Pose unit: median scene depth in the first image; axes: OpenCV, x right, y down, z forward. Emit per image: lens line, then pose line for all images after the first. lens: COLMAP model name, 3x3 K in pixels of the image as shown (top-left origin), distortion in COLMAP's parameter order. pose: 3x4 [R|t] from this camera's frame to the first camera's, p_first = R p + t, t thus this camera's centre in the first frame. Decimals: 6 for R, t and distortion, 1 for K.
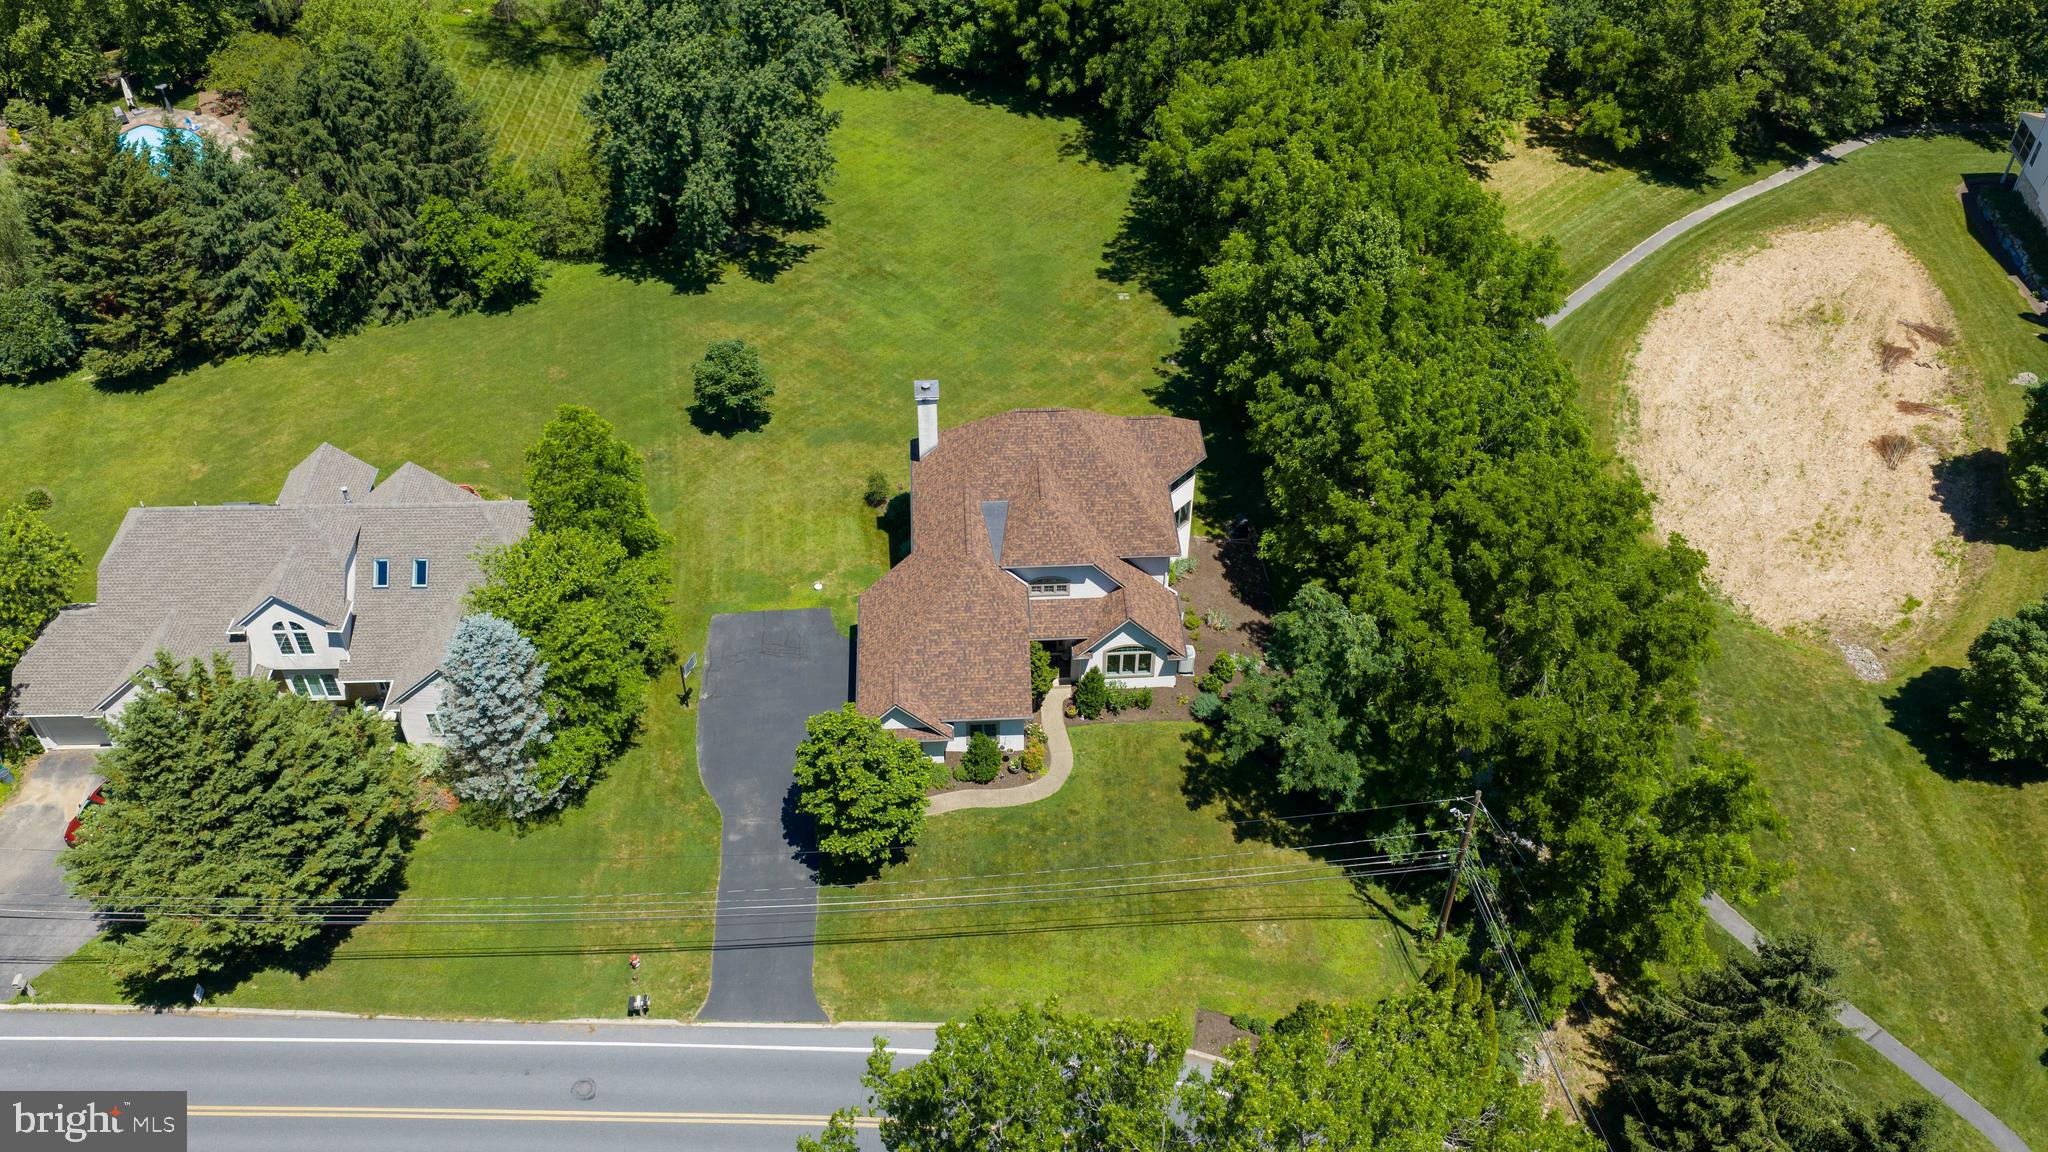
lens RADIAL K [[1696.1, 0, 1019.2], [0, 1696.1, 569.9], [0, 0, 1]] dist [-0.000357, -0.004853]
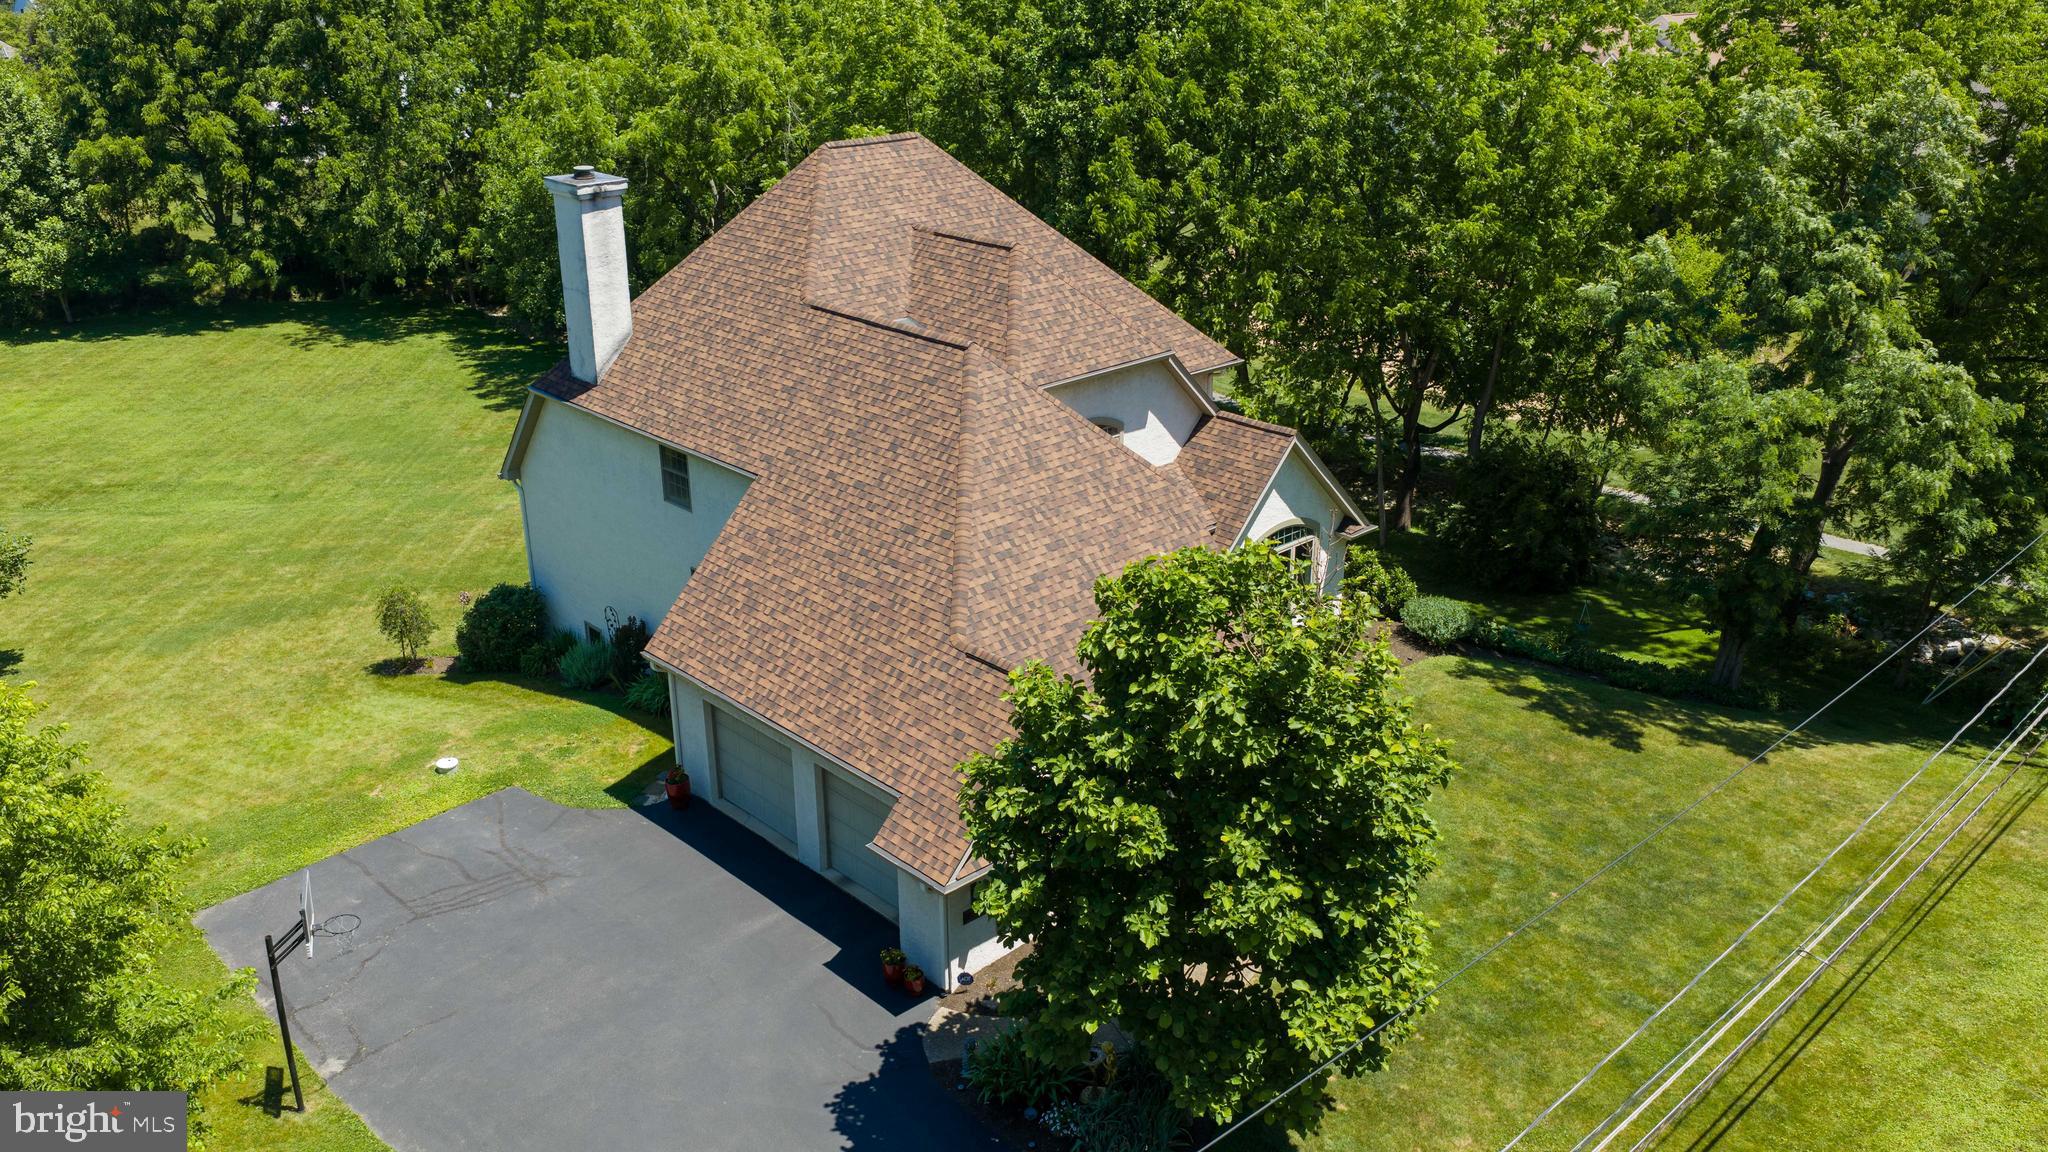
lens RADIAL K [[1696.1, 0, 1024.7], [0, 1696.1, 574.7], [0, 0, 1]] dist [-0.000357, -0.004853]
pose [[0.764588, -0.247857, 0.594955, -0.251759], [0.446274, 0.869608, -0.211239, 0.118178], [-0.465020, 0.427024, 0.775504, 0.684486]]
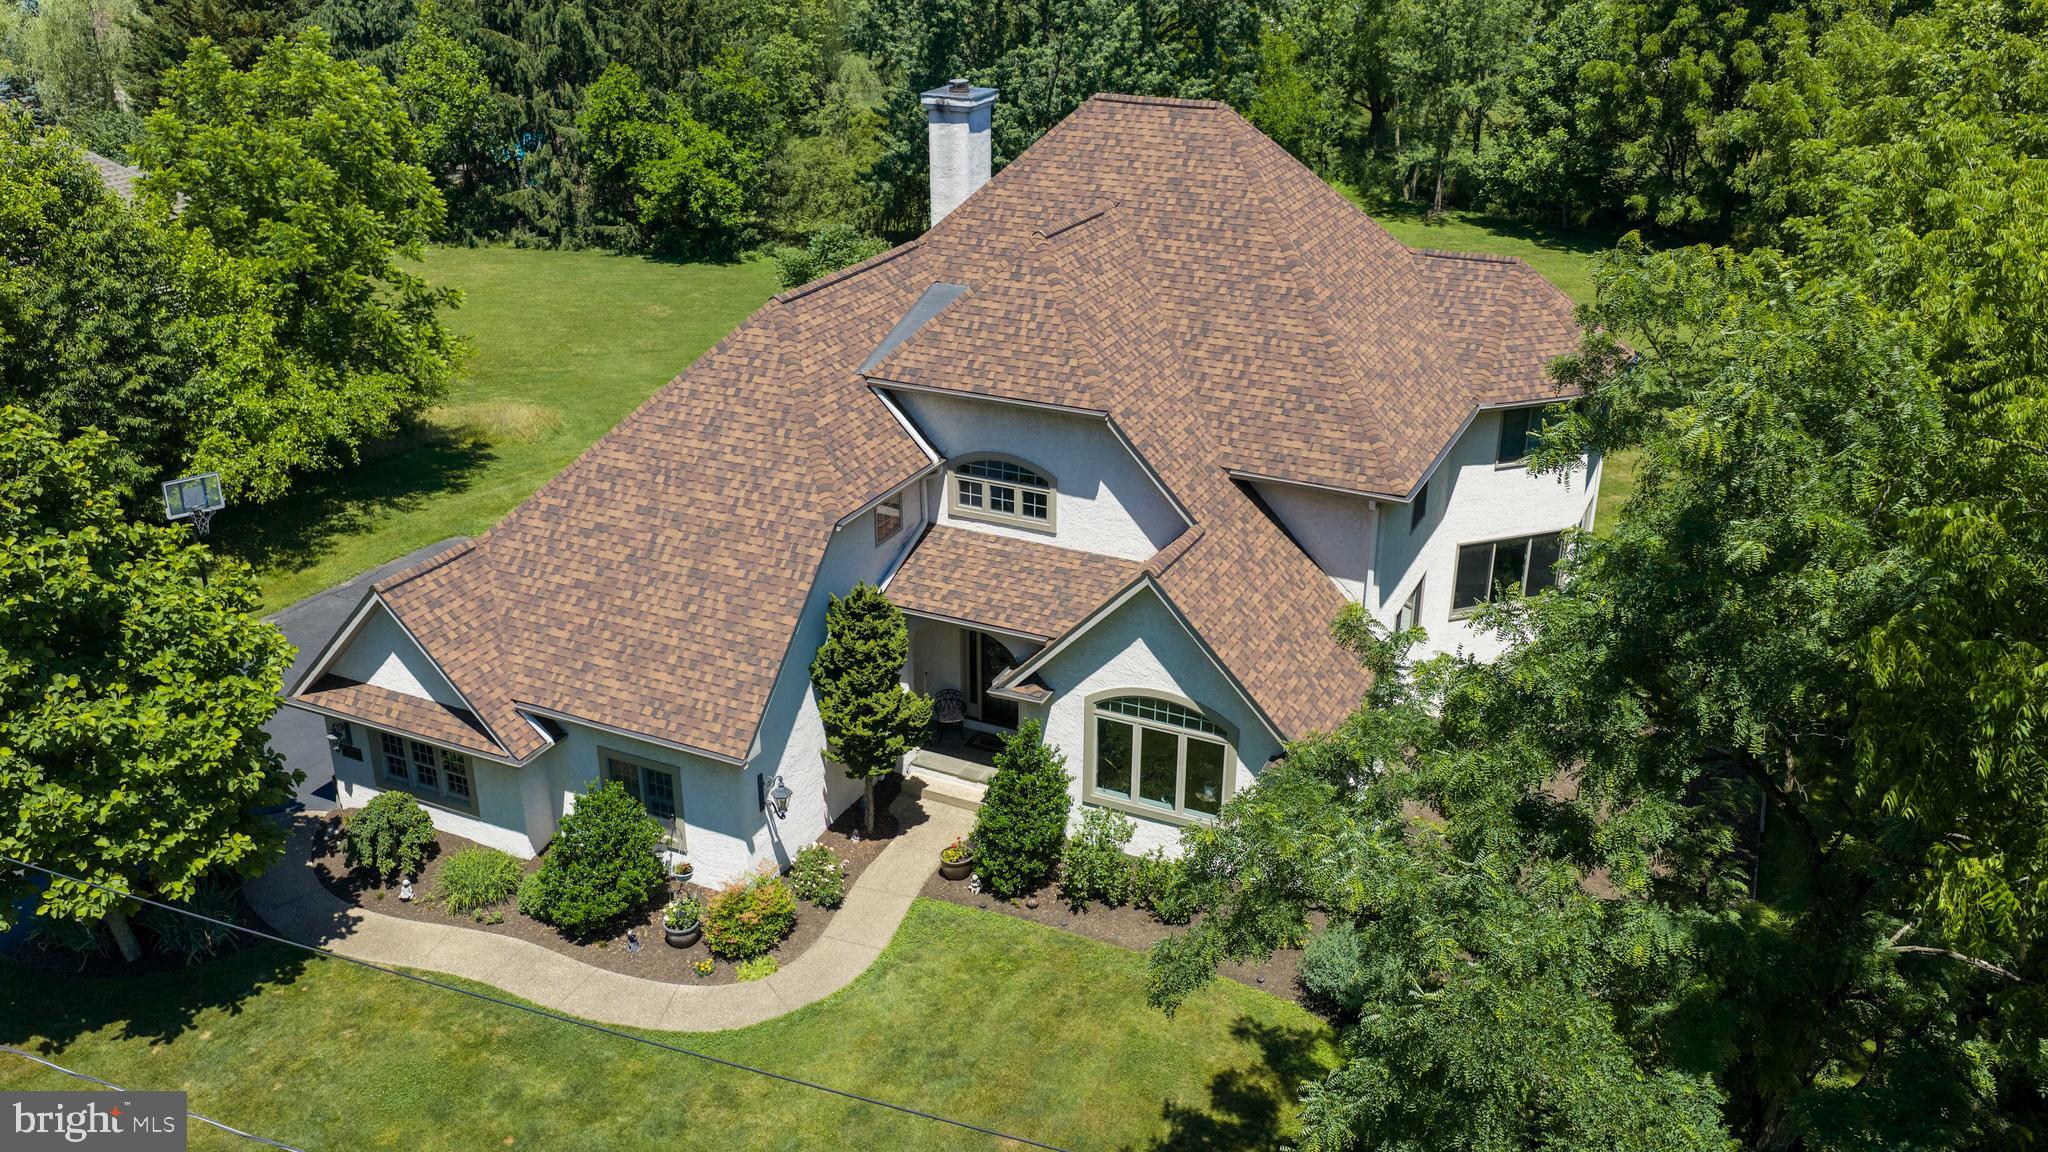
lens RADIAL K [[1696.1, 0, 1026.1], [0, 1696.1, 585.5], [0, 0, 1]] dist [-0.000357, -0.004853]
pose [[0.877361, 0.193430, -0.439116, 0.178623], [-0.327677, 0.910055, -0.253826, 0.114433], [0.350523, 0.366585, 0.861829, 0.698504]]
